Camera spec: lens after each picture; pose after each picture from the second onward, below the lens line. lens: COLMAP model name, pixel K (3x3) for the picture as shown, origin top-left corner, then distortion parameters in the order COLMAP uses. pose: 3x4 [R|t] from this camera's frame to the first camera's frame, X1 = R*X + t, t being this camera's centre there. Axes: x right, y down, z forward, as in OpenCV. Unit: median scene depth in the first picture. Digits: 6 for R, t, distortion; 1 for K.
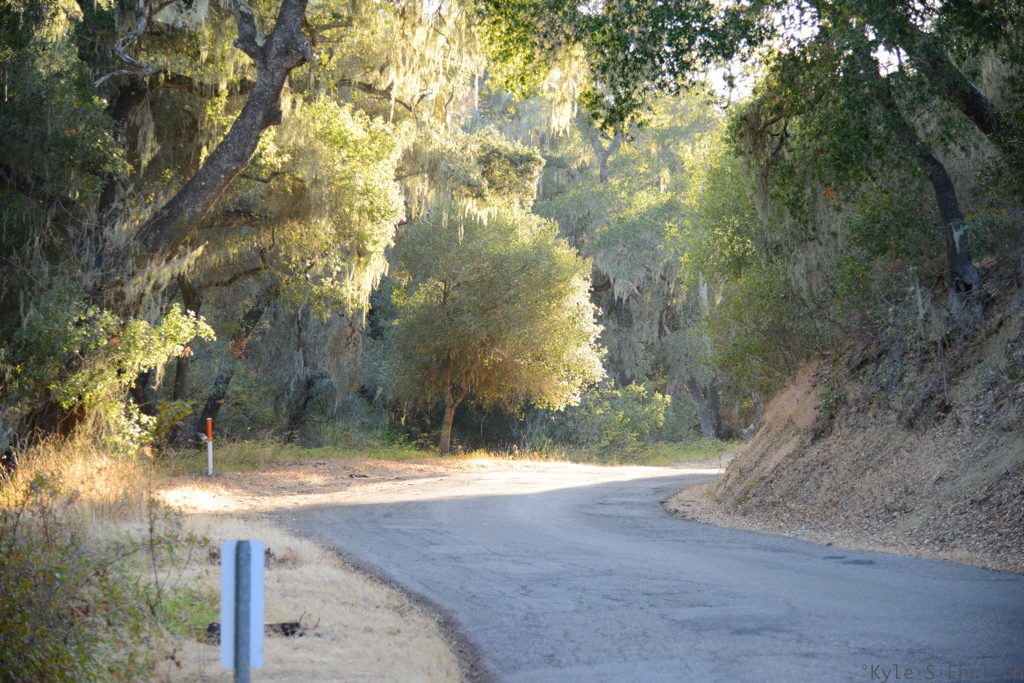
lens RADIAL K [[2163.5, 0, 517.0], [0, 2163.5, 343.3], [0, 0, 1]] dist [-0.030308, 0.709661]
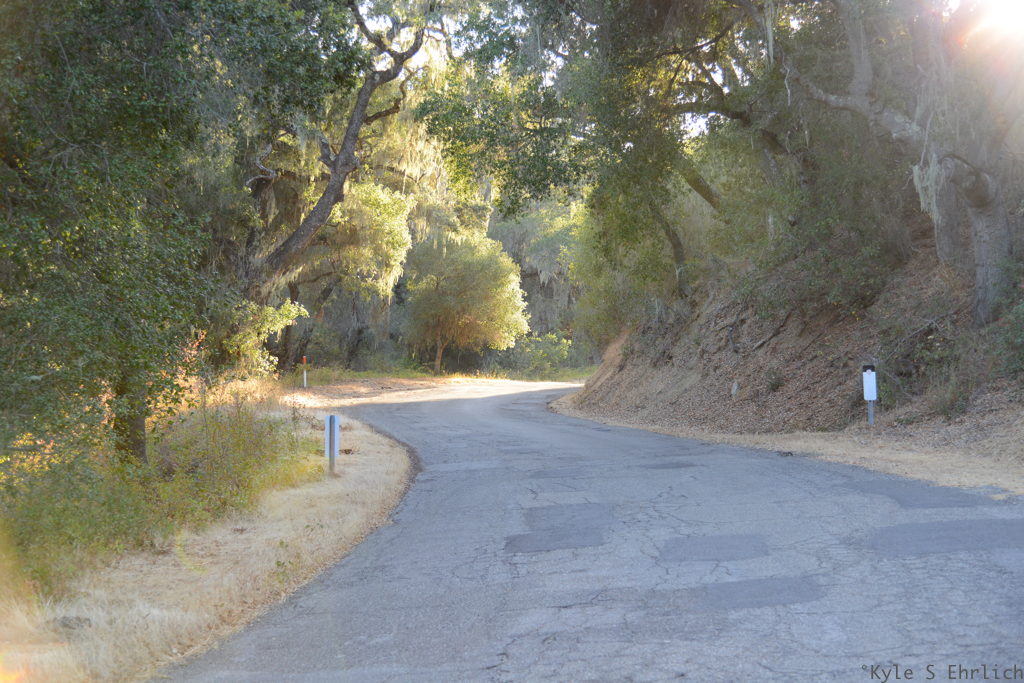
lens RADIAL K [[1422.7, 0, 506.6], [0, 1422.7, 342.2], [0, 0, 1]] dist [-0.014603, 0.004165]
pose [[0.999976, 0.003333, 0.006004, 0.024715], [-0.003518, 0.999511, 0.031066, -0.017452], [-0.005898, -0.031086, 0.999499, -0.232531]]
